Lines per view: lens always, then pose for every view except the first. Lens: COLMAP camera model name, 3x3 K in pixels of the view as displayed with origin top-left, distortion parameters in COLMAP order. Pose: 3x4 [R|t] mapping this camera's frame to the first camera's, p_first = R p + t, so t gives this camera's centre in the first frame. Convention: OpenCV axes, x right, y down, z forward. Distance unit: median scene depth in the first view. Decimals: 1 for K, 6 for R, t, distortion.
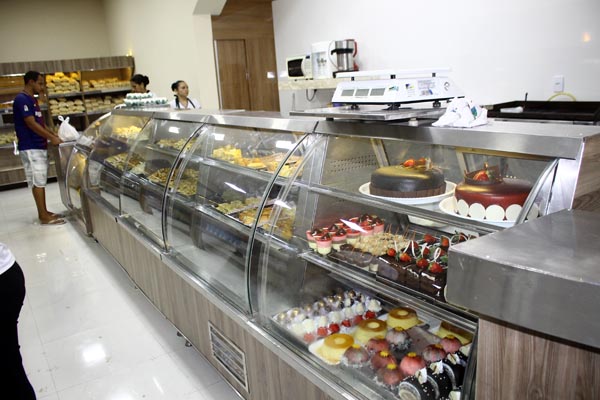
lens RADIAL K [[500.4, 0, 295.4], [0, 500.4, 194.1], [0, 0, 1]] dist [-0.162130, 0.137202]
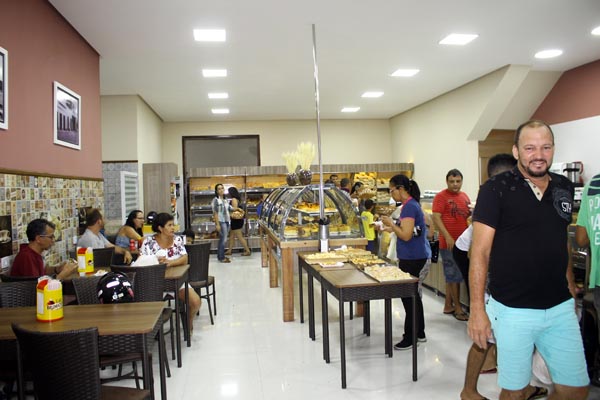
lens RADIAL K [[500.4, 0, 295.4], [0, 500.4, 194.1], [0, 0, 1]] dist [-0.162130, 0.137202]
pose [[0.895638, 0.052334, -0.441695, -0.006034], [-0.137545, 0.976967, -0.163149, 0.125401], [0.422983, 0.206875, 0.882206, -0.583511]]
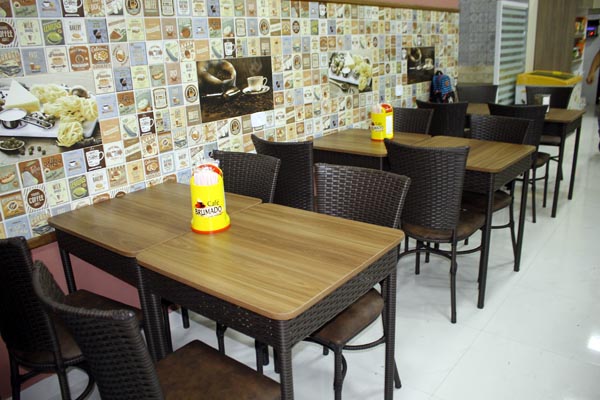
lens RADIAL K [[500.4, 0, 295.4], [0, 500.4, 194.1], [0, 0, 1]] dist [-0.162130, 0.137202]
pose [[0.299282, 0.336517, -0.892853, -0.144841], [-0.198591, 0.937220, 0.286672, 0.080689], [0.933270, 0.091517, 0.347322, -0.289810]]
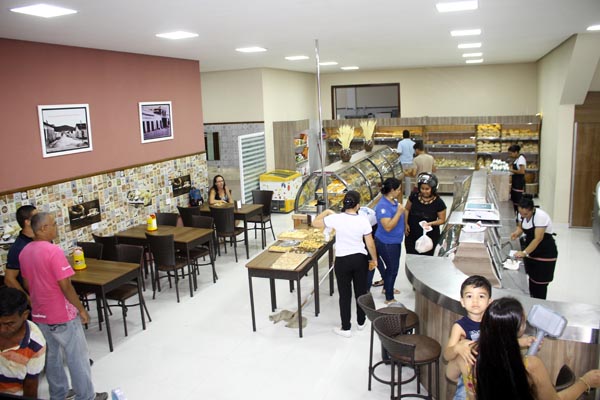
lens RADIAL K [[500.4, 0, 295.4], [0, 500.4, 194.1], [0, 0, 1]] dist [-0.162130, 0.137202]
pose [[0.578080, 0.194605, -0.792434, 0.568648], [-0.187060, 0.976887, 0.103443, -0.128465], [0.794249, 0.088435, 0.601122, -0.487801]]
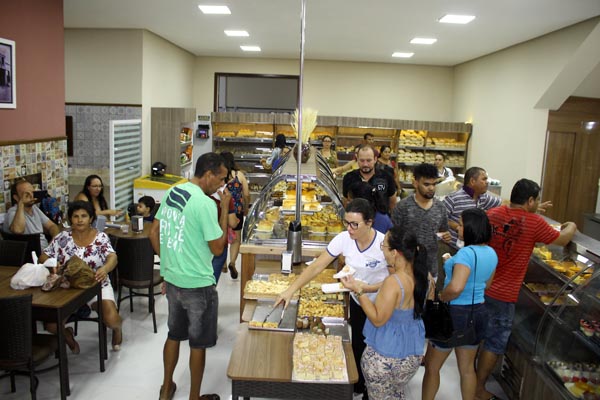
lens RADIAL K [[500.4, 0, 295.4], [0, 500.4, 194.1], [0, 0, 1]] dist [-0.162130, 0.137202]
pose [[0.809051, 0.197018, -0.553734, 0.017575], [-0.231546, 0.972793, 0.007811, -0.042664], [0.540207, 0.121896, 0.832657, -0.308179]]
